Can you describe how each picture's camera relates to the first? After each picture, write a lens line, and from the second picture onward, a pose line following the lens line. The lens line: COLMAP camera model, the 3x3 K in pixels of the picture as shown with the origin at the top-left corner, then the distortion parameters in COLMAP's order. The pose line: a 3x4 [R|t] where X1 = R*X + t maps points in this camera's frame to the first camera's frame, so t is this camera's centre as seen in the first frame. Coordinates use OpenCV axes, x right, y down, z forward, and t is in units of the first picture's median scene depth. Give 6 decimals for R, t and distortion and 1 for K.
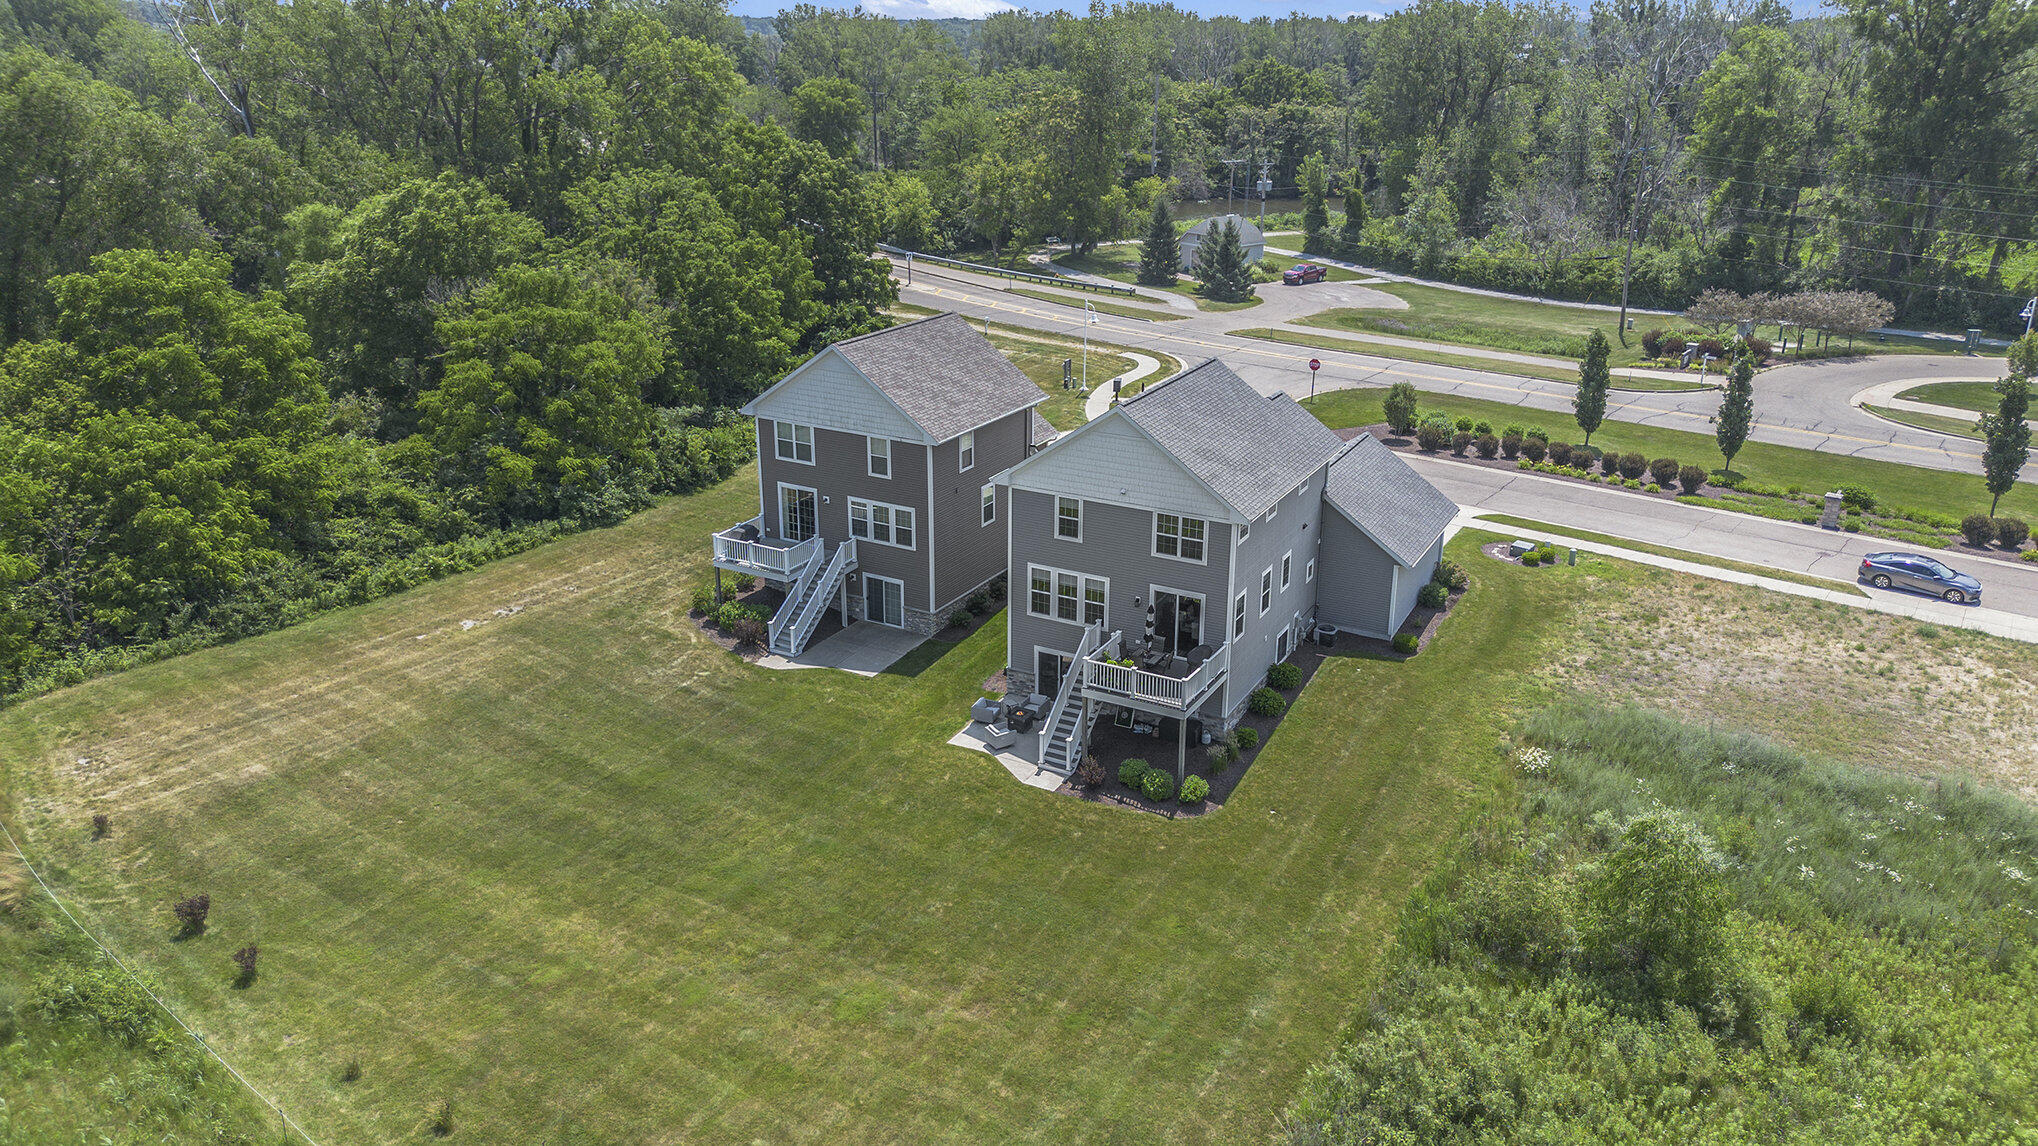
lens RADIAL K [[1458.9, 0, 1026.3], [0, 1458.9, 565.0], [0, 0, 1]] dist [0.070109, -0.058129]
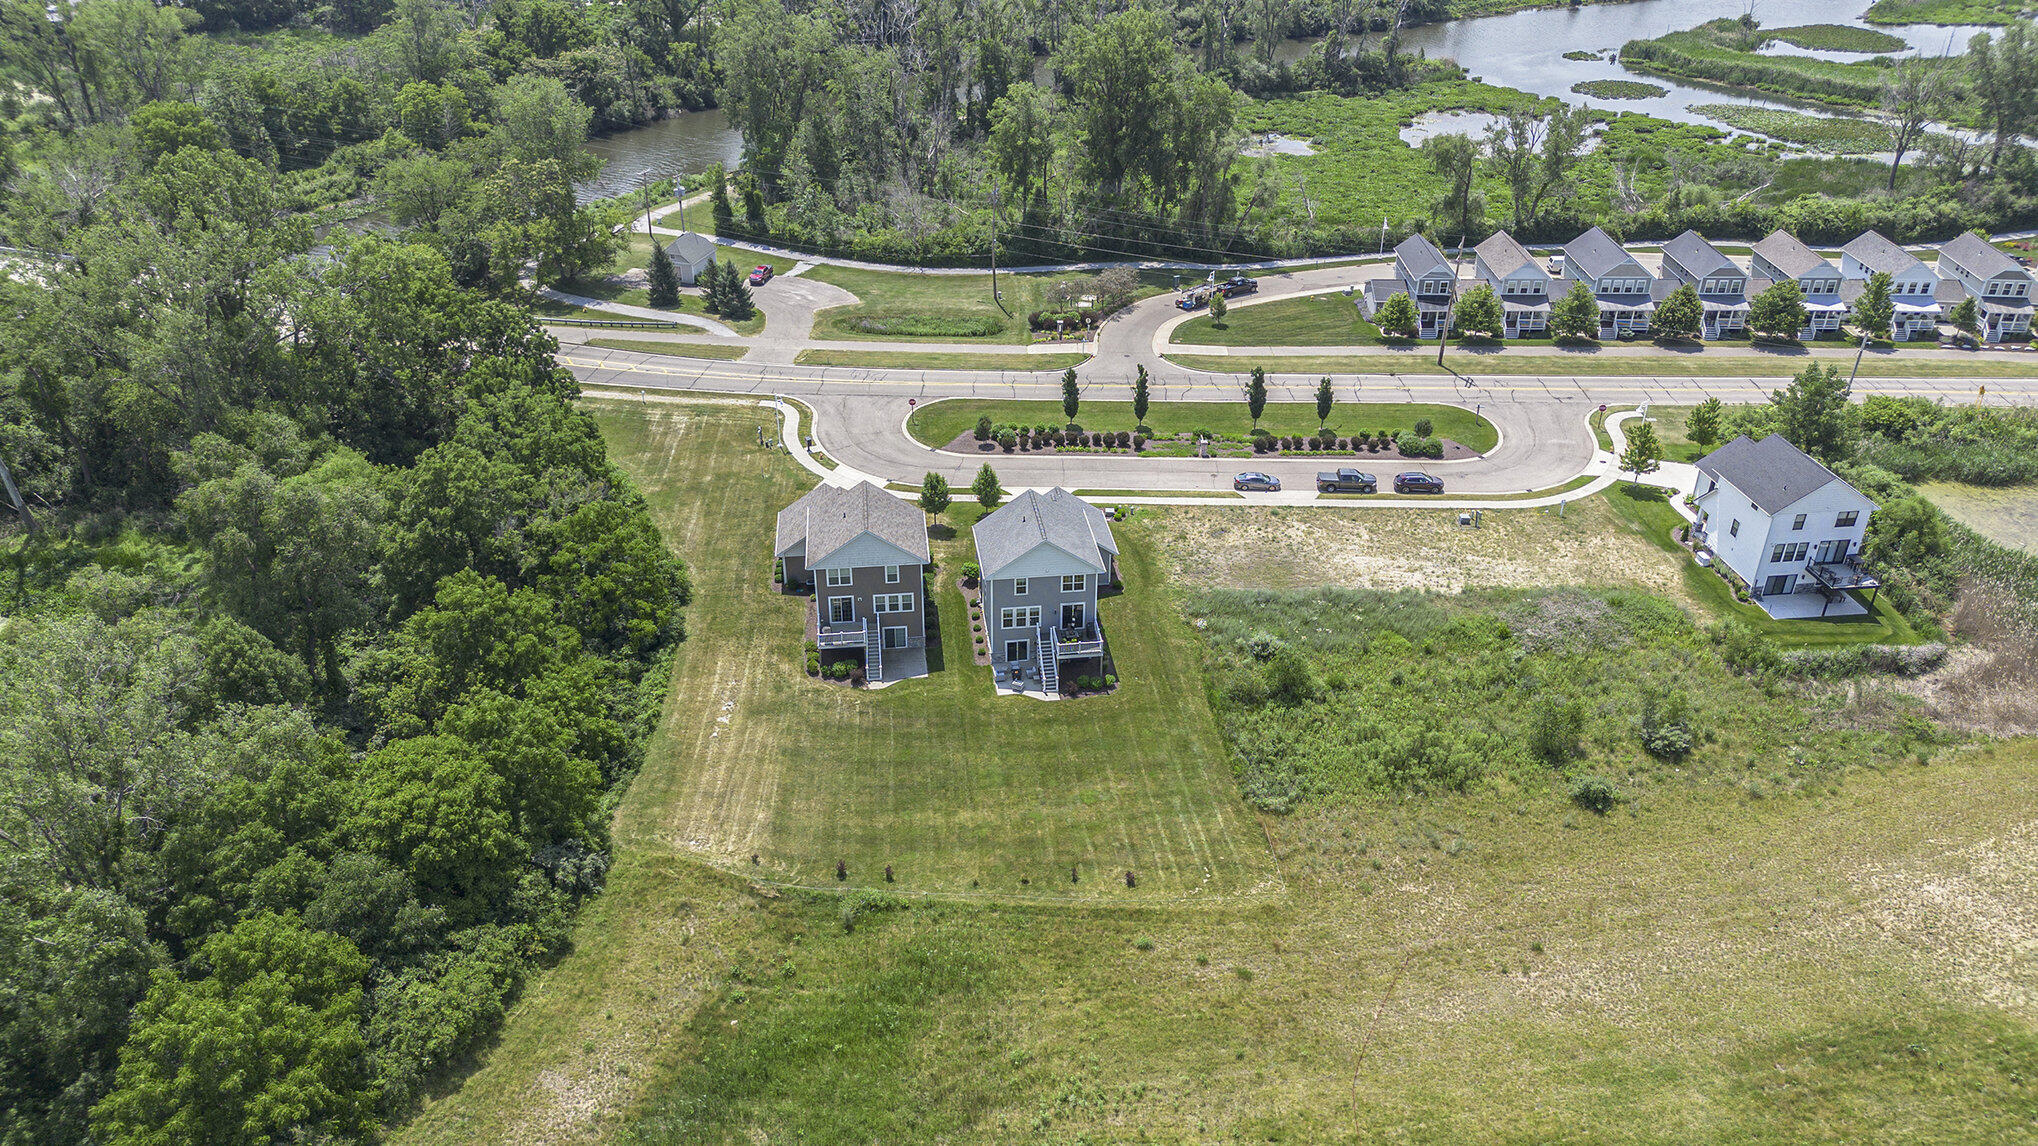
lens RADIAL K [[1458.9, 0, 1026.3], [0, 1458.9, 565.0], [0, 0, 1]] dist [0.070109, -0.058129]
pose [[0.813256, -0.297746, 0.499962, -0.954706], [0.205999, 0.950852, 0.231182, -0.513525], [-0.544223, -0.085018, 0.834621, -0.793166]]
